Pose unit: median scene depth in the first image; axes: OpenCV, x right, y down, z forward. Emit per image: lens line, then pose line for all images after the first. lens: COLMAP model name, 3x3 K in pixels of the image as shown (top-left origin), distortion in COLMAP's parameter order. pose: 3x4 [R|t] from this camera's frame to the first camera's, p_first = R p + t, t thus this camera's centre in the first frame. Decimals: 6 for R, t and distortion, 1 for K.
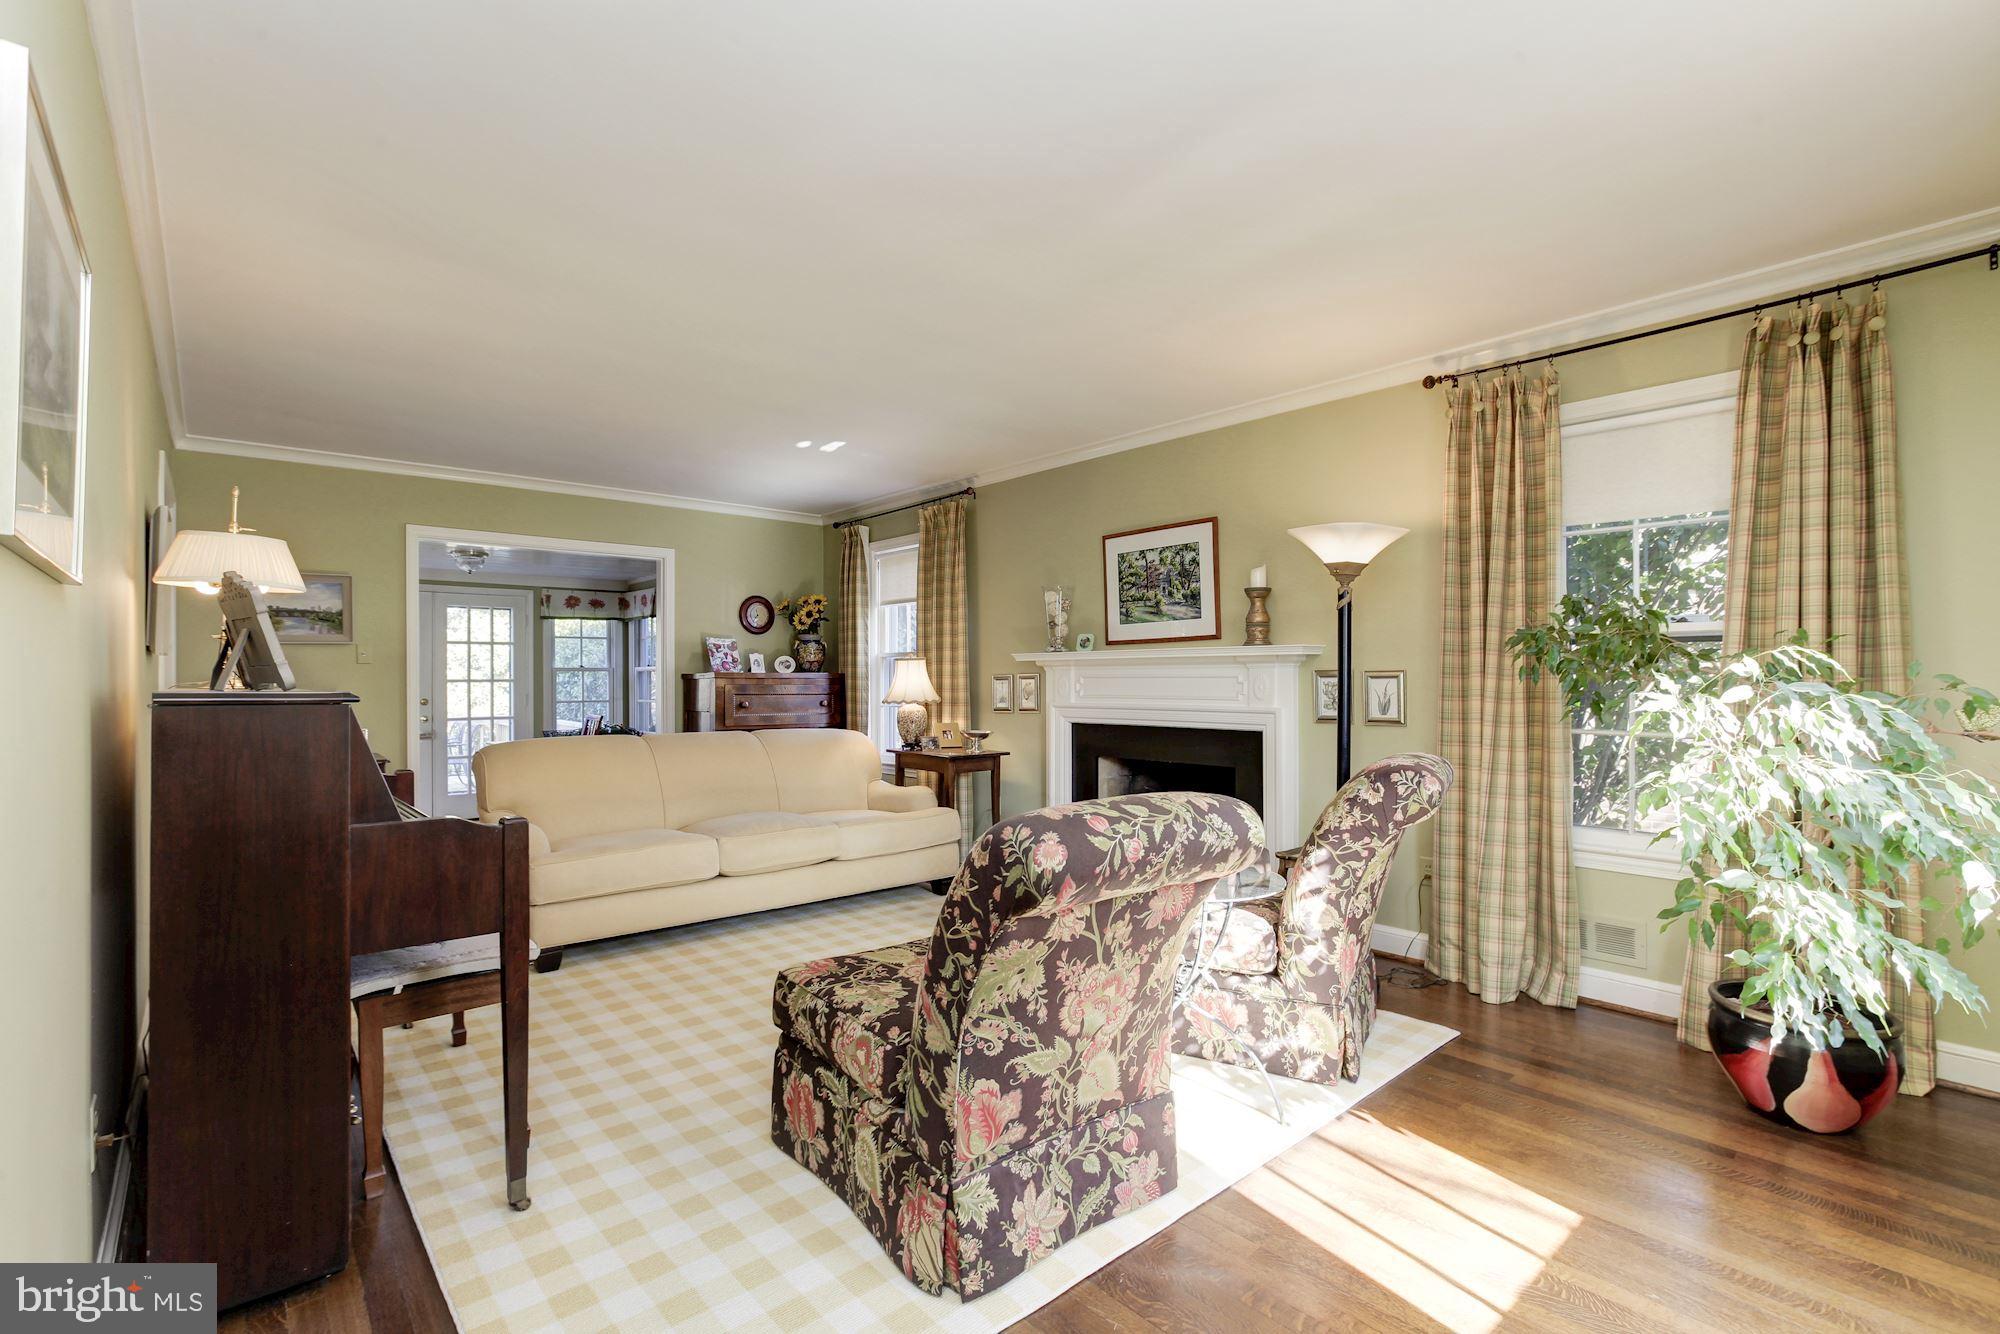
lens RADIAL K [[908.1, 0, 1011.3], [0, 908.1, 683.5], [0, 0, 1]] dist [-0.051544, 0.025698]
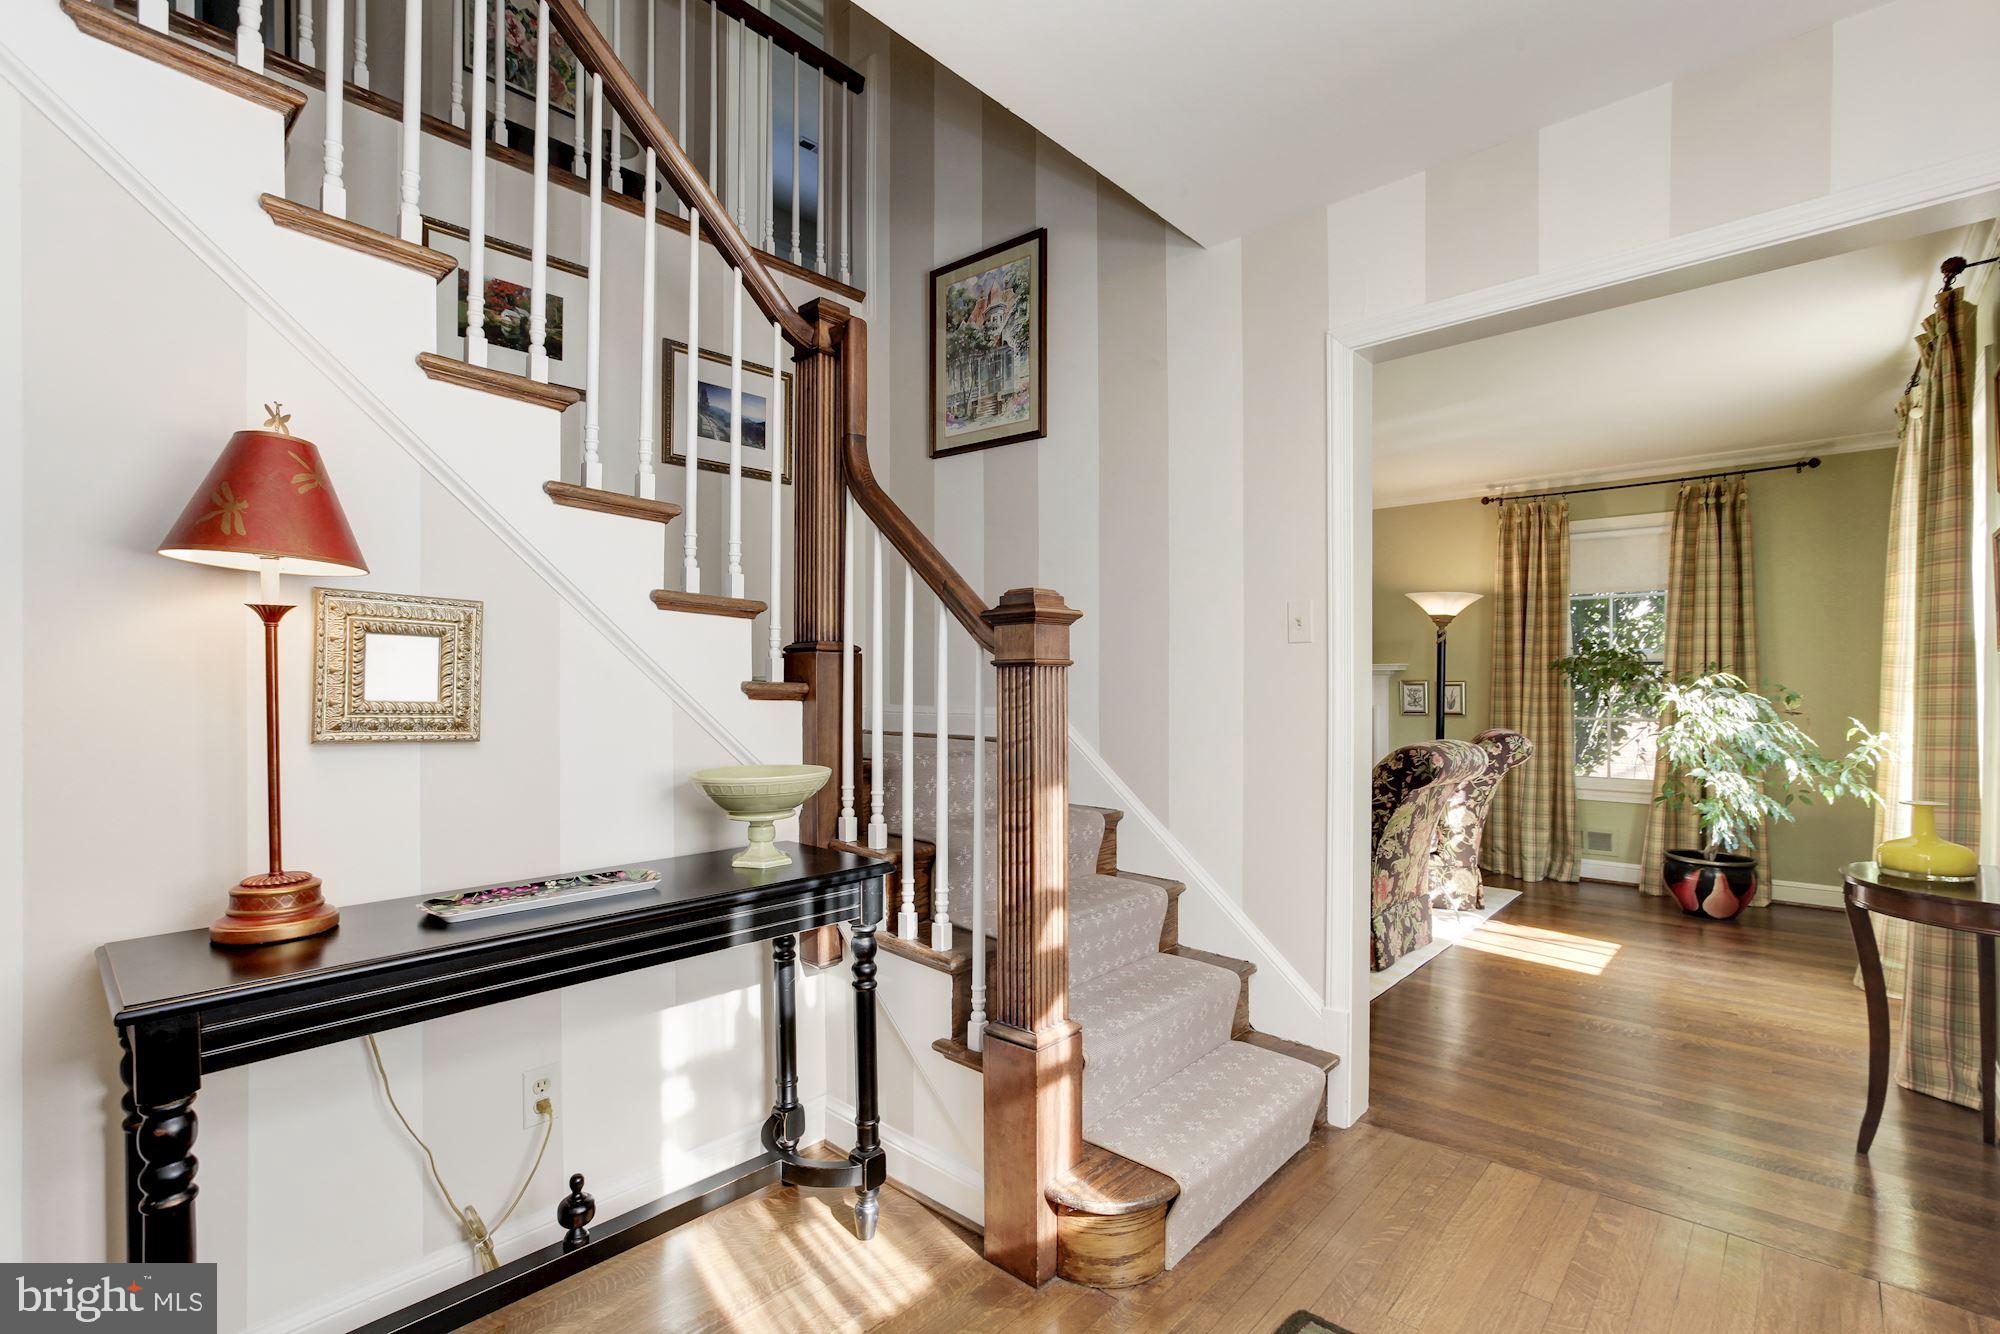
lens RADIAL K [[908.1, 0, 1011.3], [0, 908.1, 683.5], [0, 0, 1]] dist [-0.051544, 0.025698]
pose [[0.994367, 0.004792, 0.105884, -0.728946], [-0.004250, 0.999977, -0.005340, 0.003354], [-0.105908, 0.004860, 0.994364, -0.671009]]
